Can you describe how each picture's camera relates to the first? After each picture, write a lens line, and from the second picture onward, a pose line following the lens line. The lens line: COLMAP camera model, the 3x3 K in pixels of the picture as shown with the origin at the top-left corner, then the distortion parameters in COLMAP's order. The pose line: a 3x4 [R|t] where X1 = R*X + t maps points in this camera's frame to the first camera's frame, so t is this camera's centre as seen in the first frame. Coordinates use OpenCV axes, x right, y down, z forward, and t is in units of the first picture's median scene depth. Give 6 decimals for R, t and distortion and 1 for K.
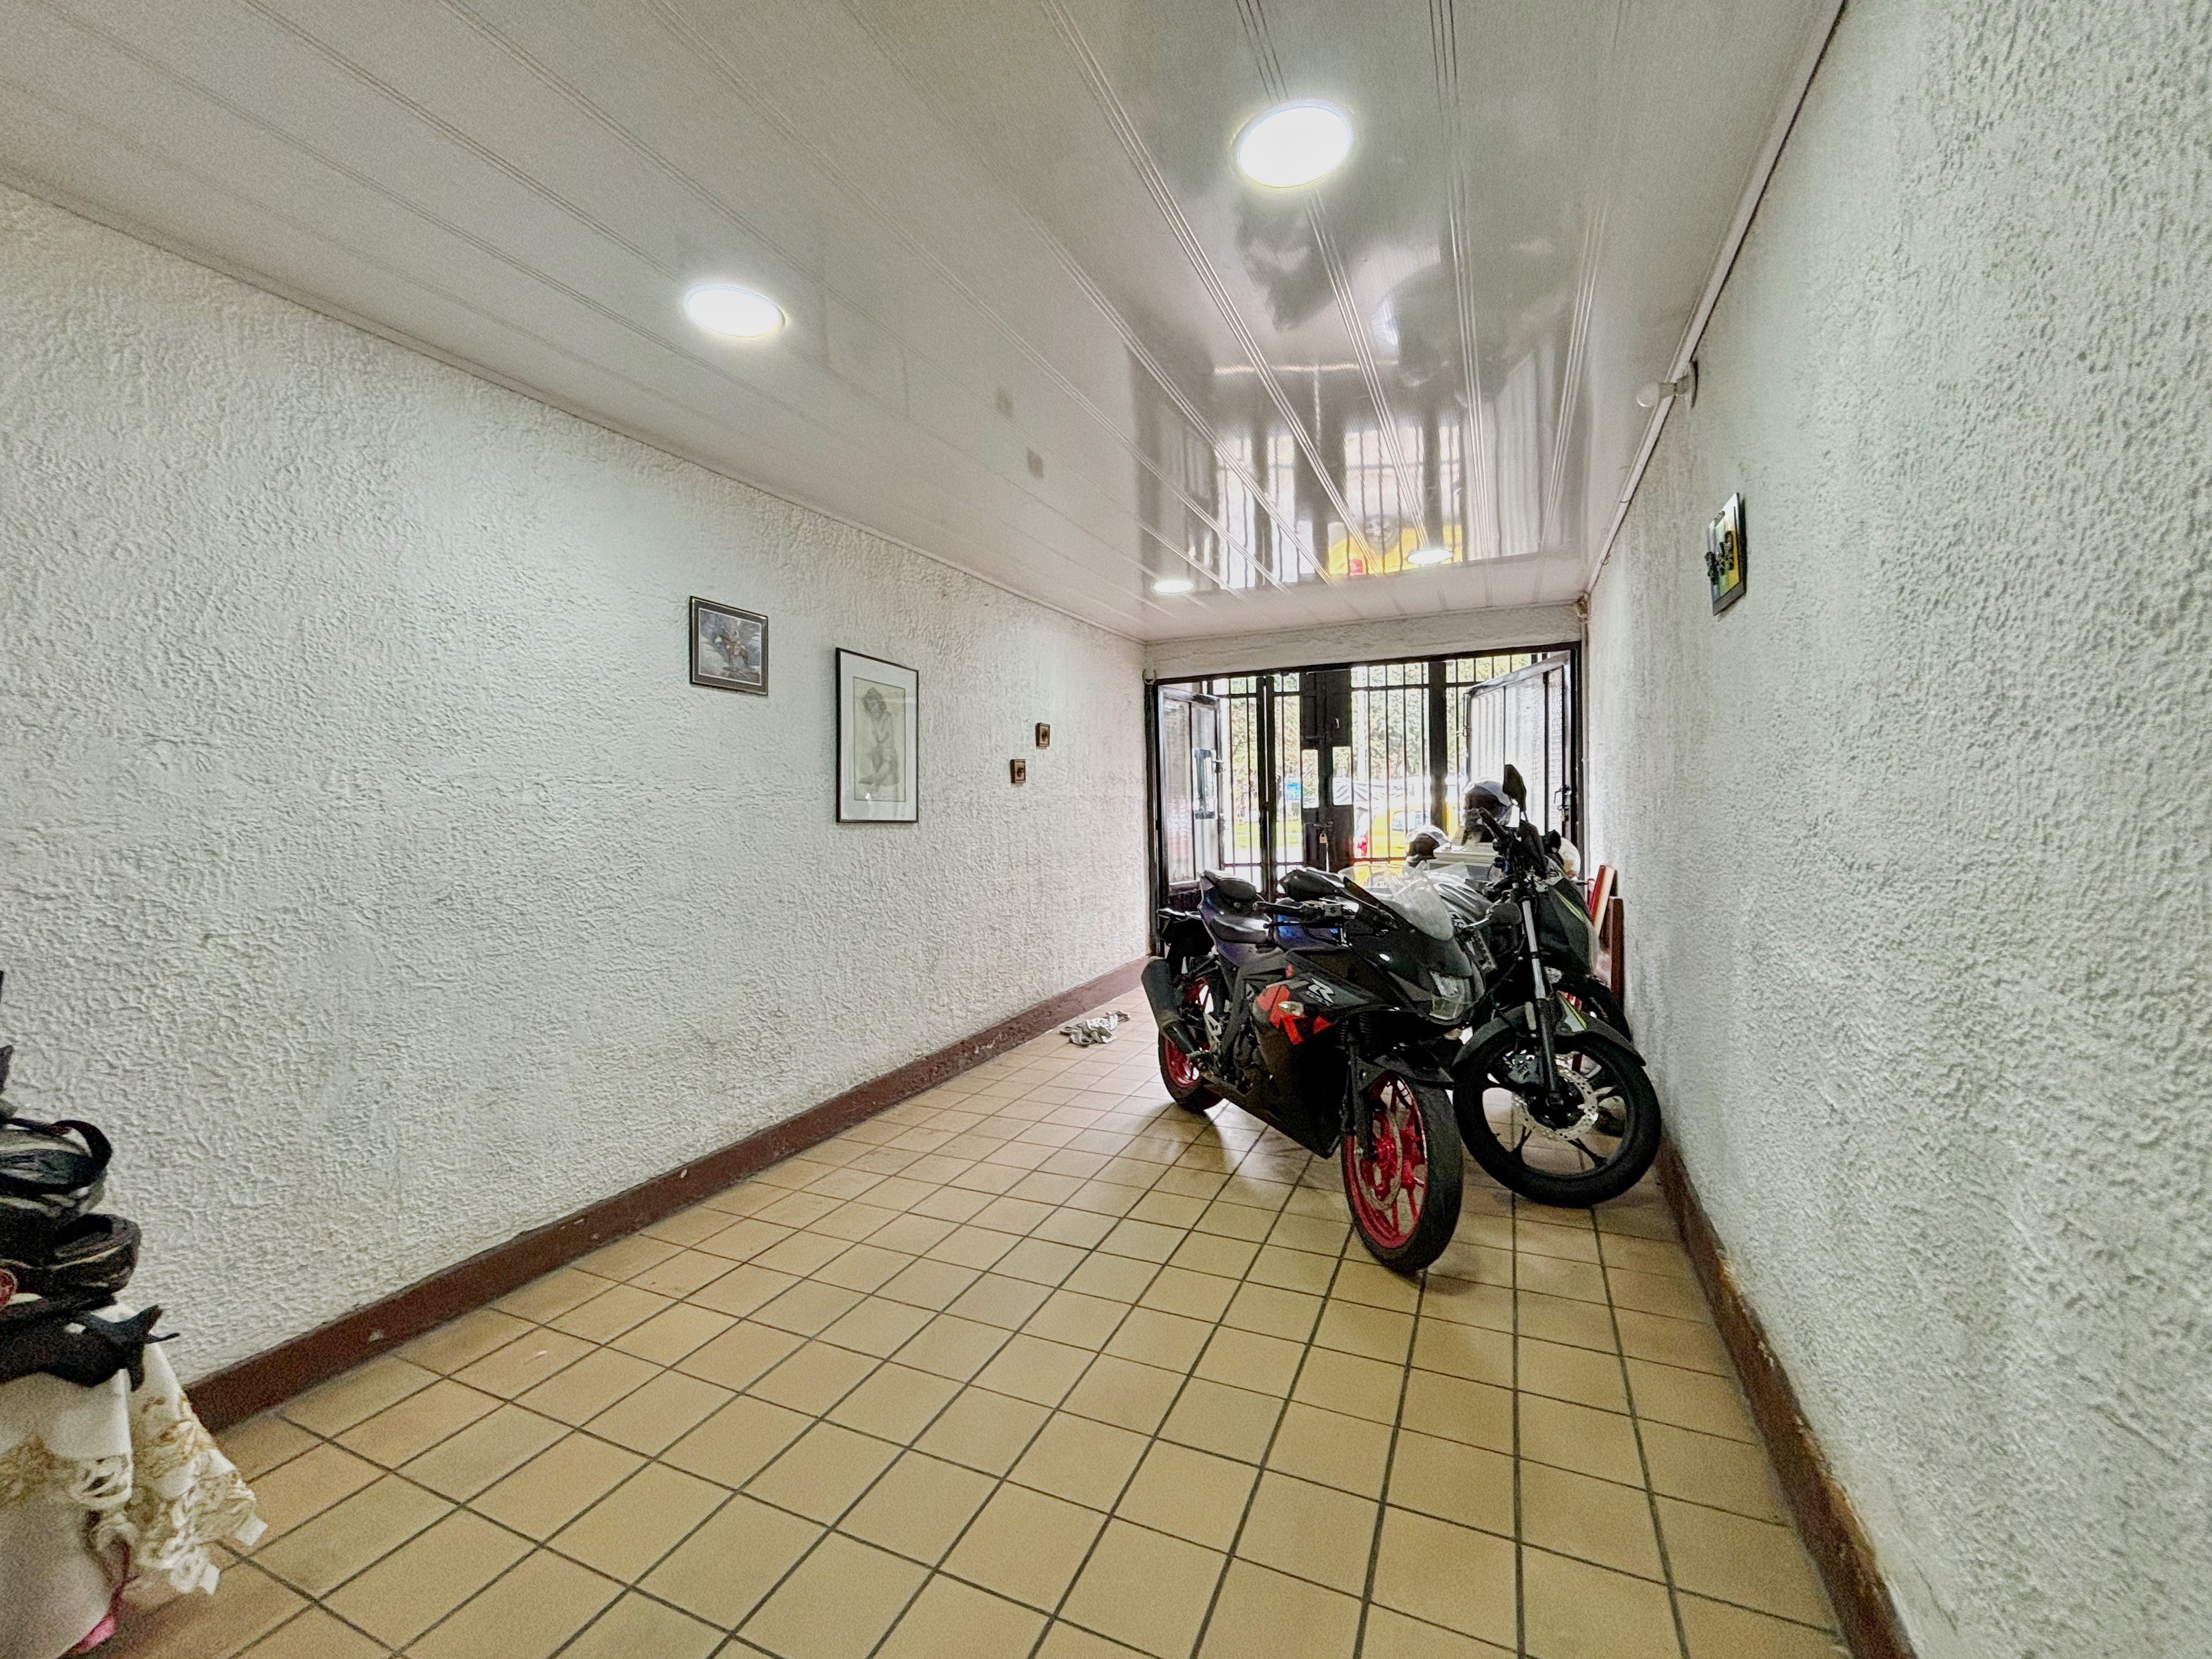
lens RADIAL K [[892.1, 0, 1102.6], [0, 892.1, 820.6], [0, 0, 1]] dist [0.025813, 0.000052]
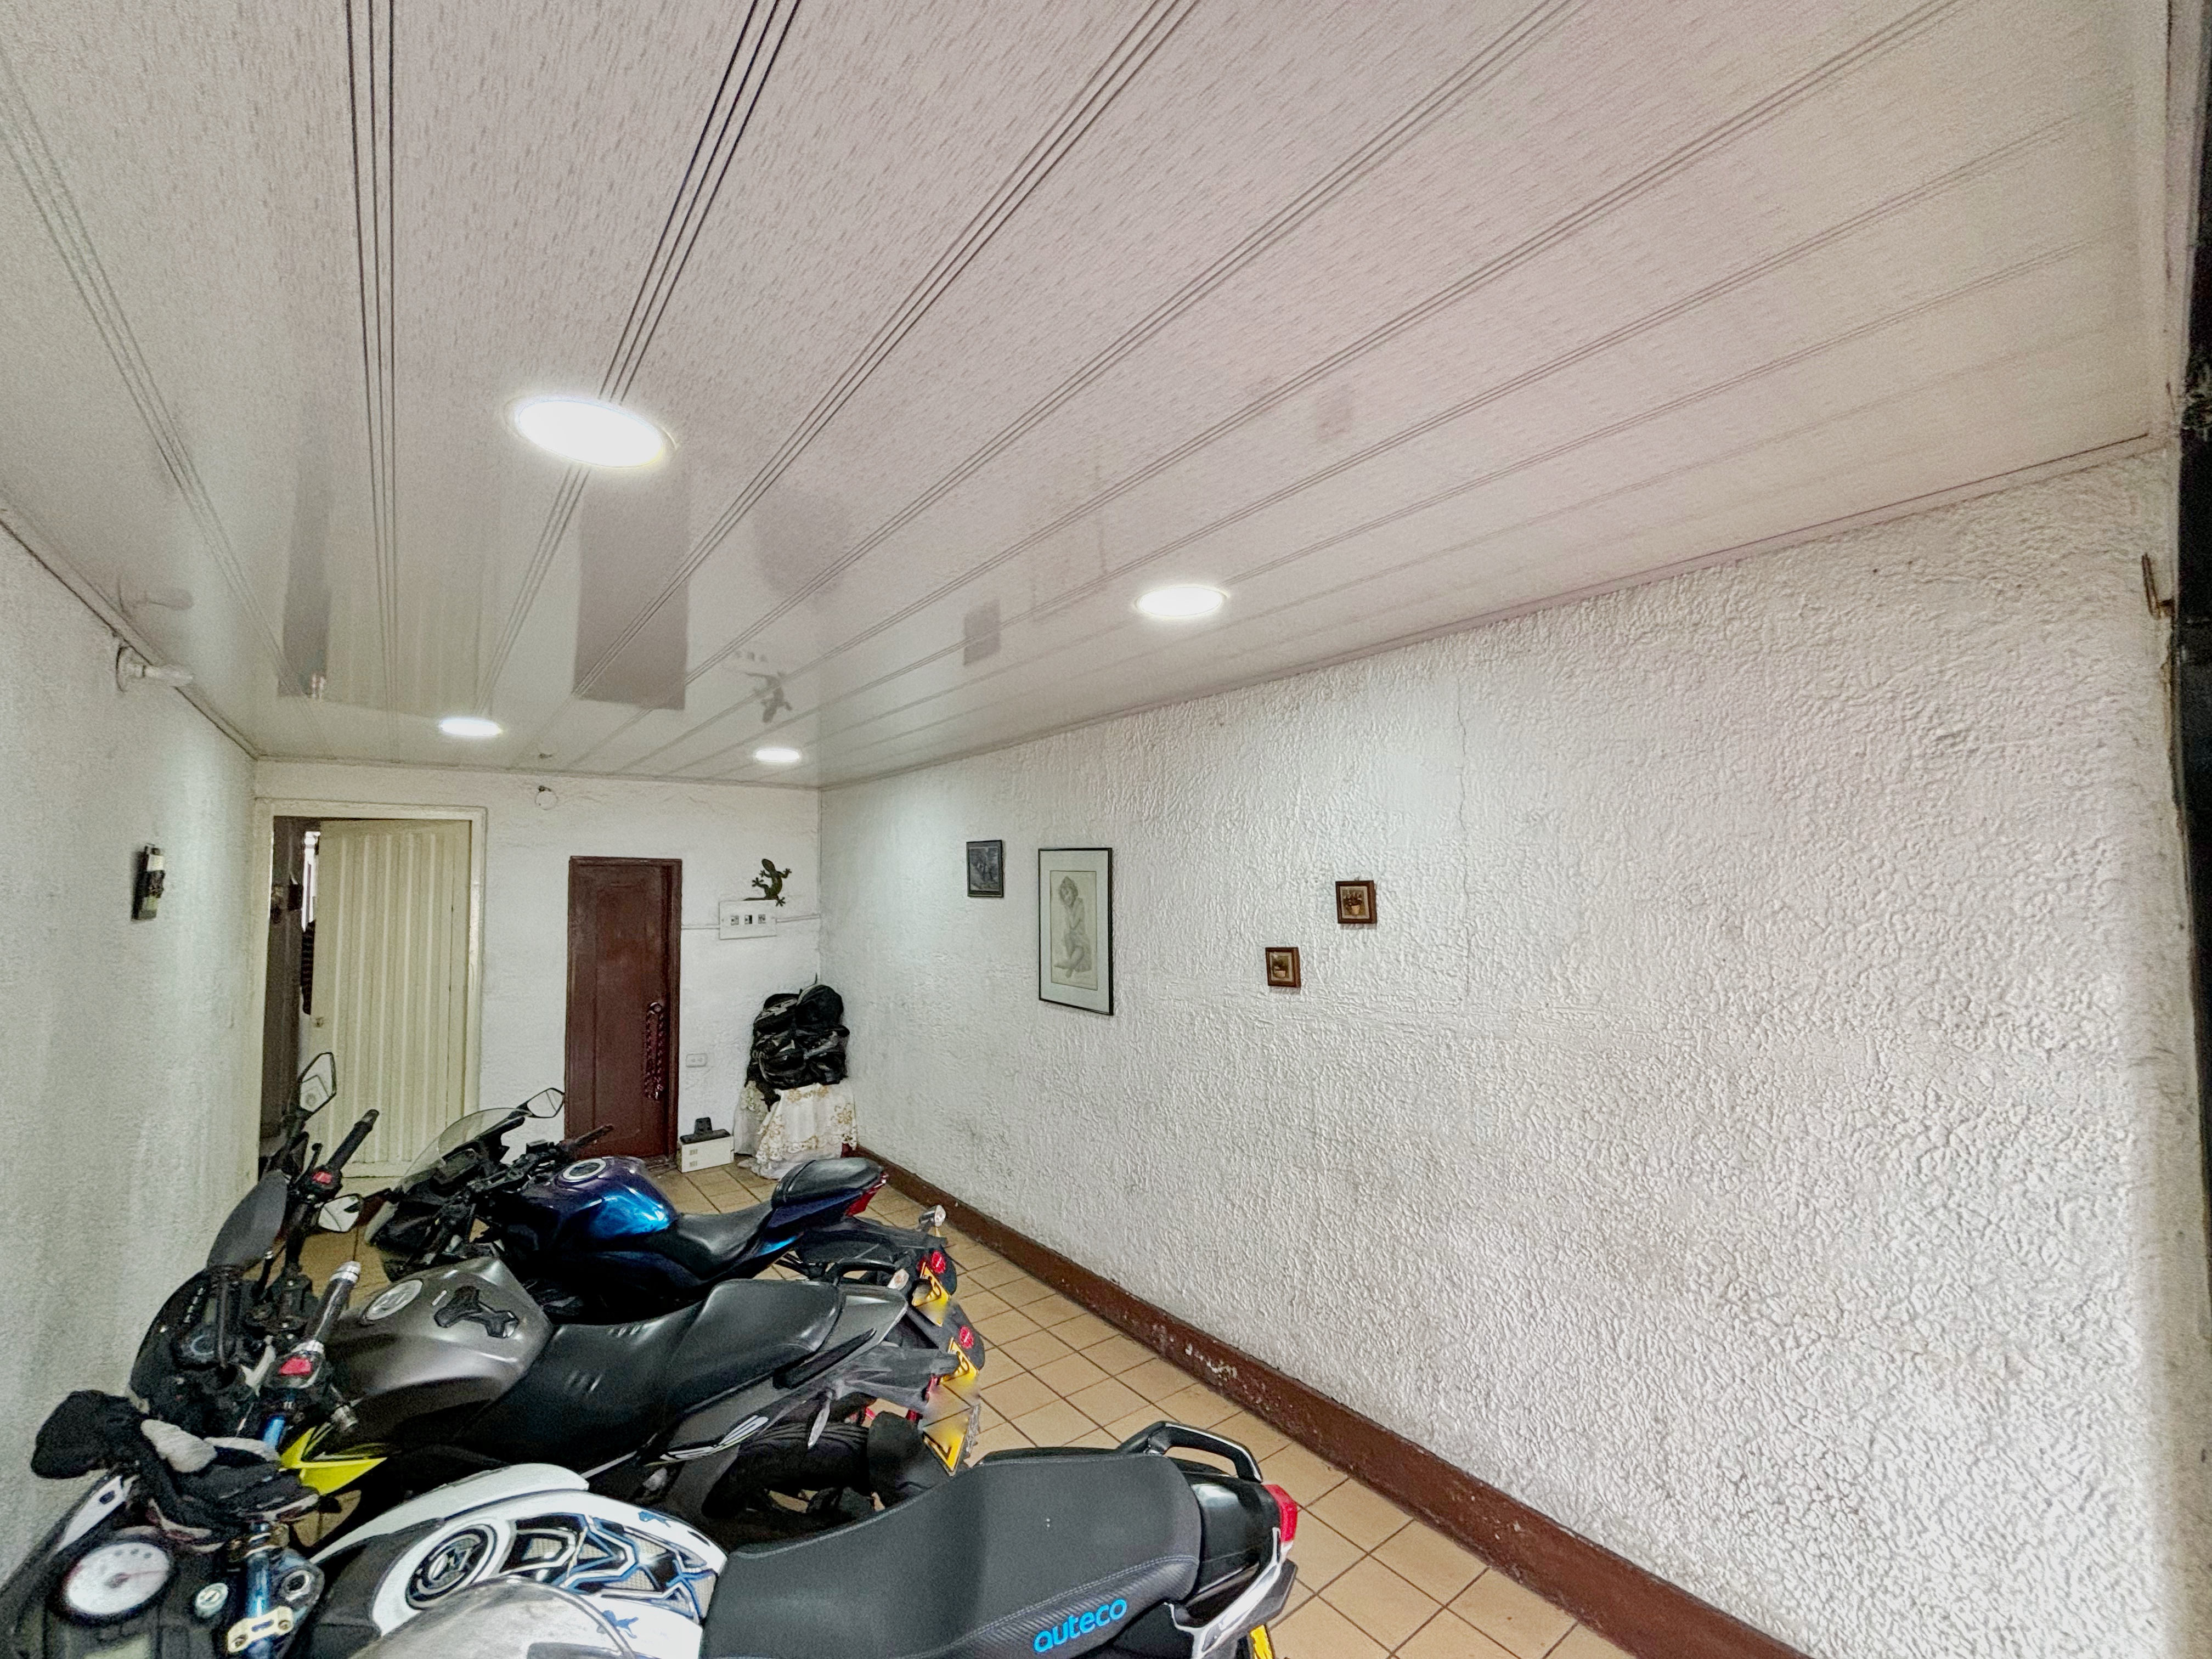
lens RADIAL K [[892.1, 0, 1102.6], [0, 892.1, 820.6], [0, 0, 1]] dist [0.025813, 0.000052]
pose [[-0.466674, -0.037174, -0.883648, 0.661020], [0.006026, 0.998959, -0.045208, -0.168329], [0.884409, -0.026422, -0.465964, 1.542793]]
